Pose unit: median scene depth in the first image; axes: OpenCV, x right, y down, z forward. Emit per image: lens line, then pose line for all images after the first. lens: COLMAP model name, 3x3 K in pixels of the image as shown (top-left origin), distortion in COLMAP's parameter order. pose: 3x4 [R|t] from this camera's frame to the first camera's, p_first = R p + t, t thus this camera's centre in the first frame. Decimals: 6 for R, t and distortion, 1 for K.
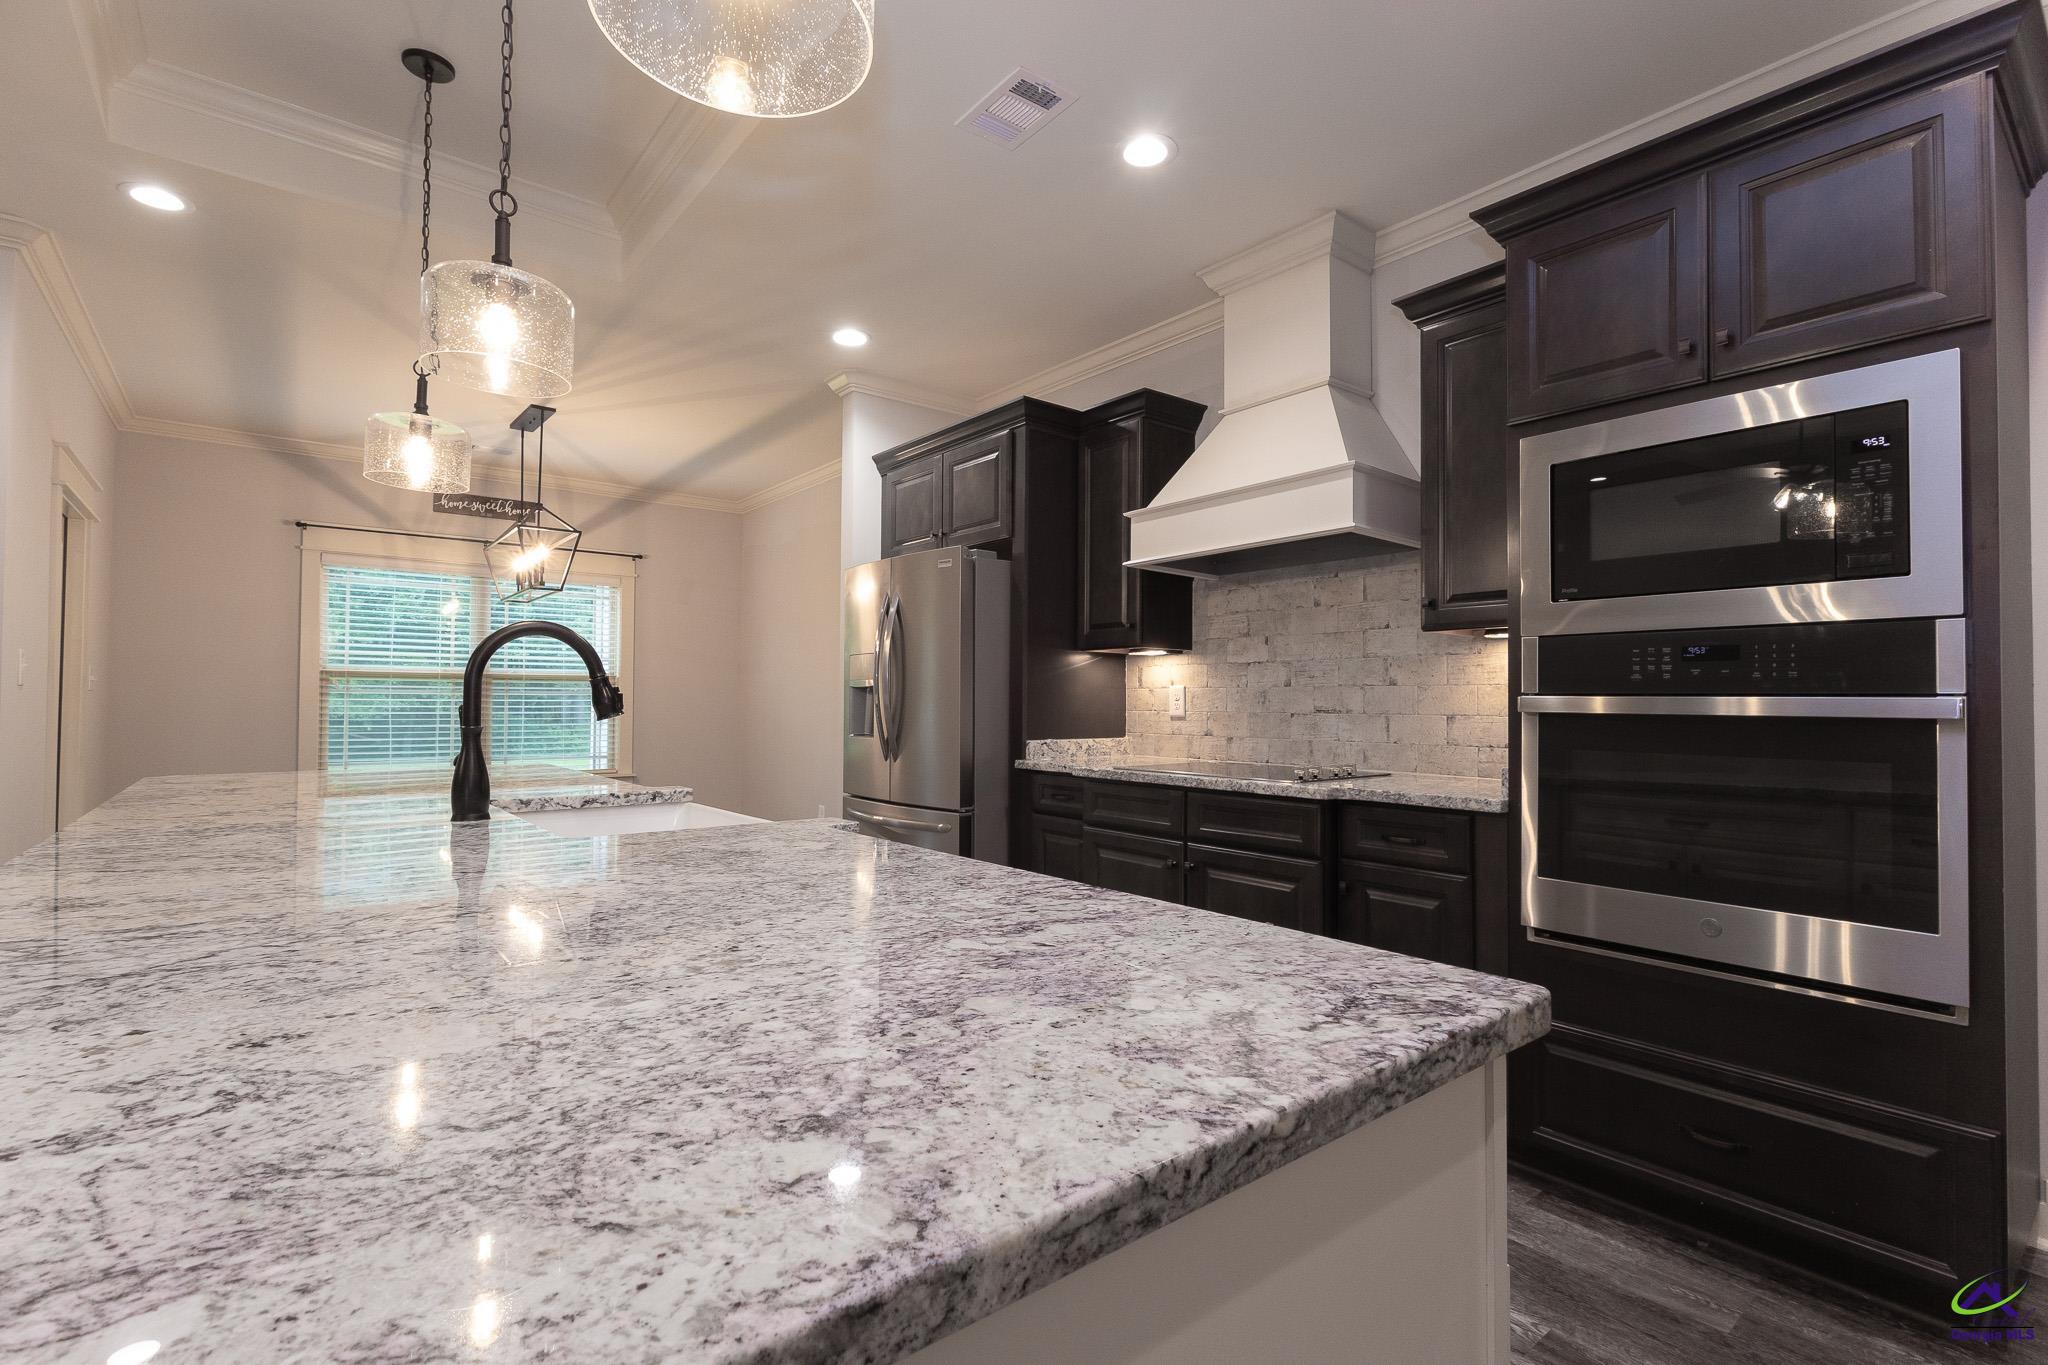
lens RADIAL K [[938.5, 0, 1029.1], [0, 938.5, 681.1], [0, 0, 1]] dist [0.002780, 0.000012]
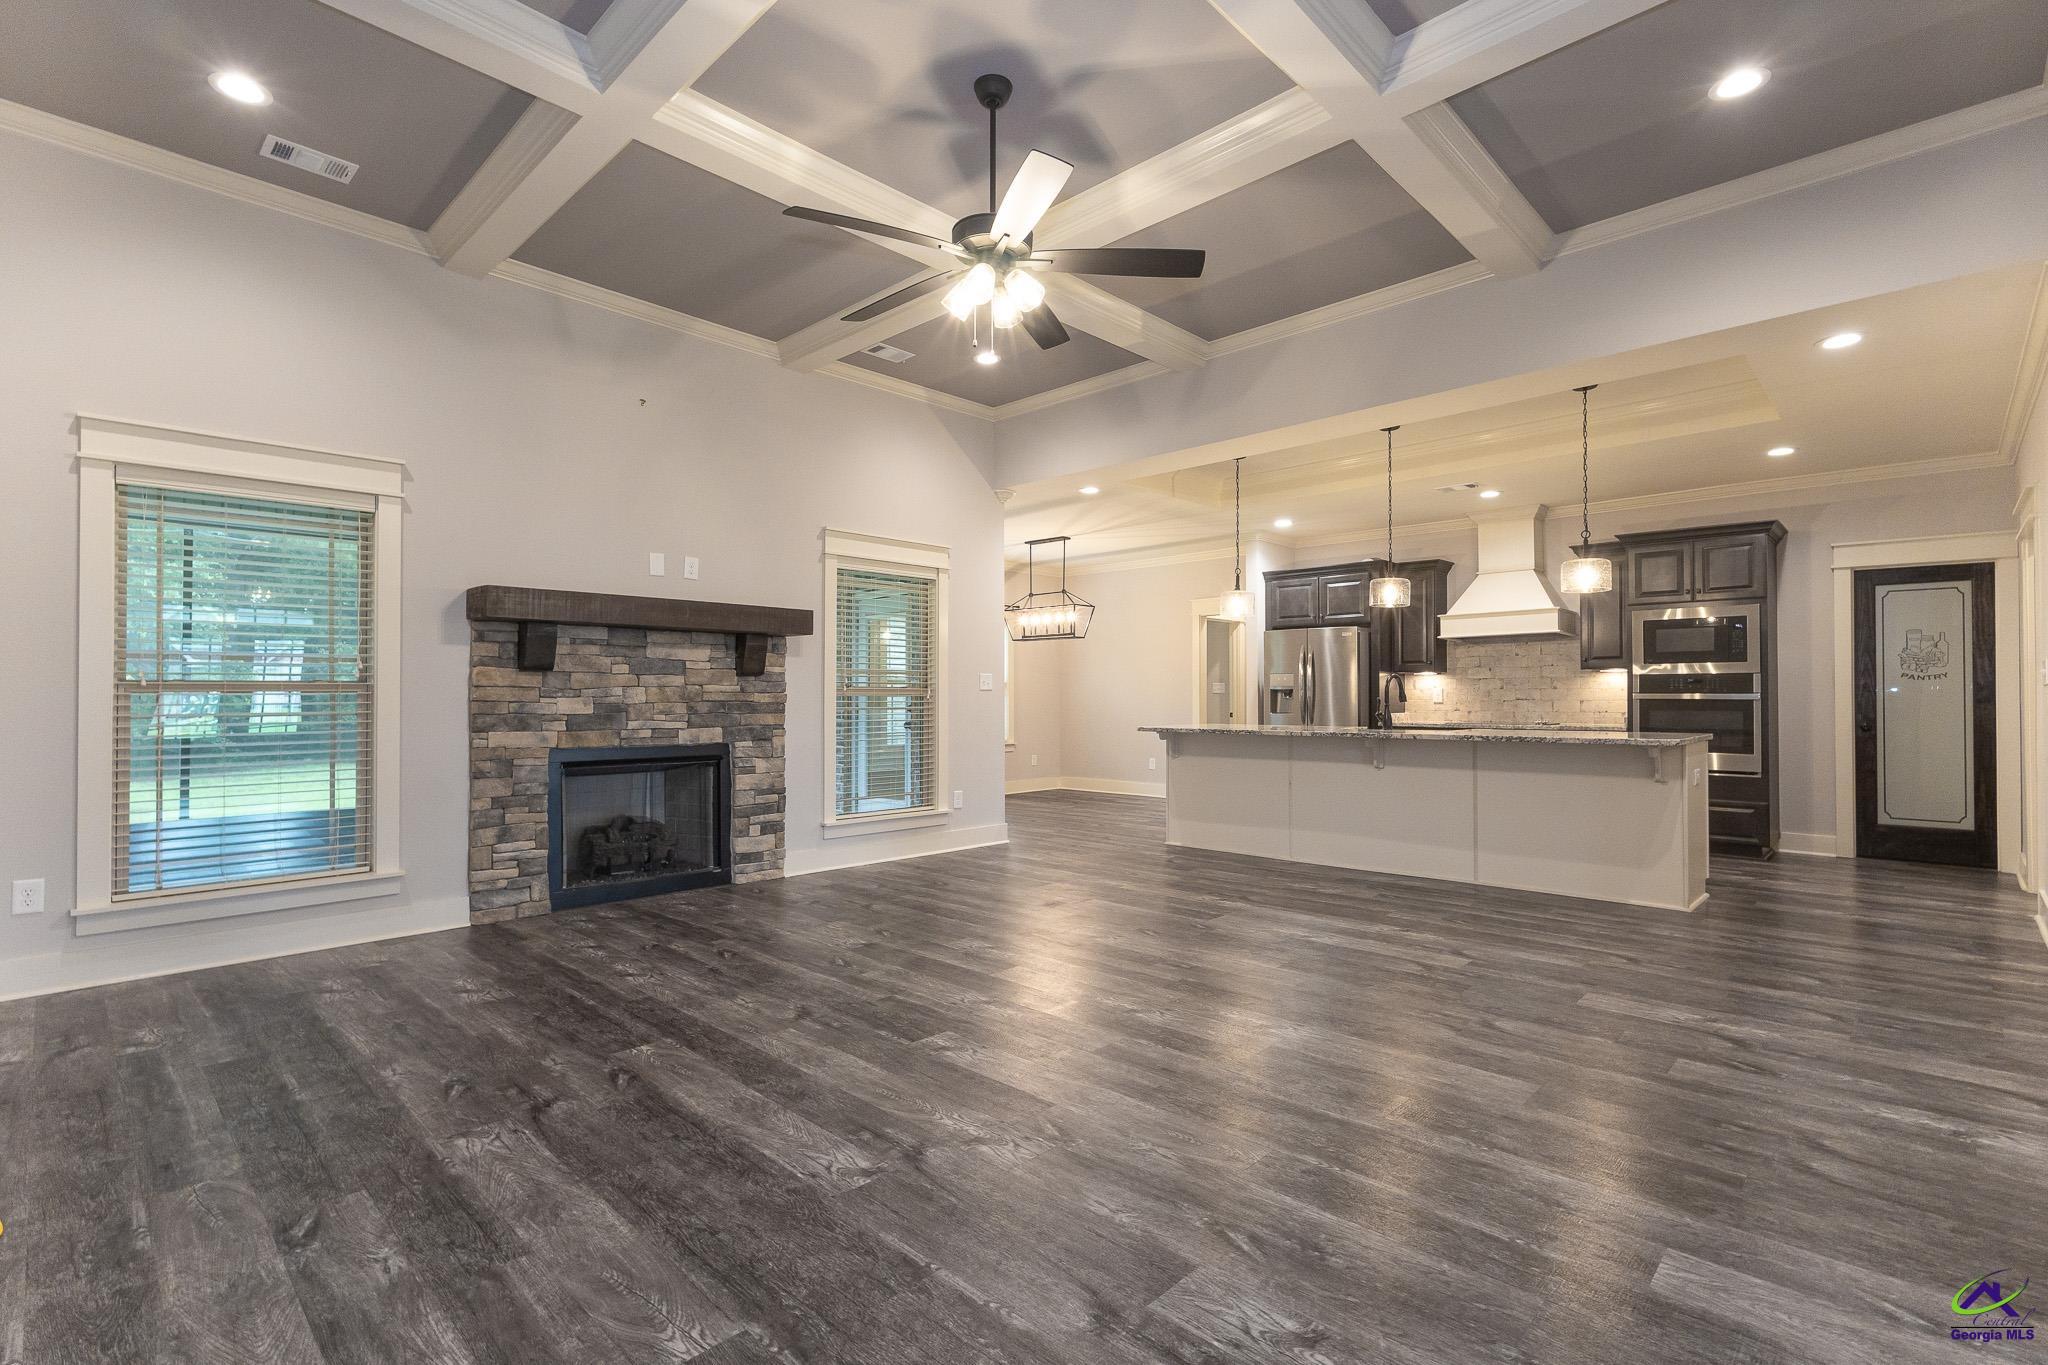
lens RADIAL K [[938.5, 0, 1019.8], [0, 938.5, 690.3], [0, 0, 1]] dist [0.002780, 0.000012]
pose [[0.994155, -0.005100, 0.107845, -1.325578], [0.003705, 0.999907, 0.013138, -0.030325], [-0.107902, -0.012661, 0.994081, -1.360944]]
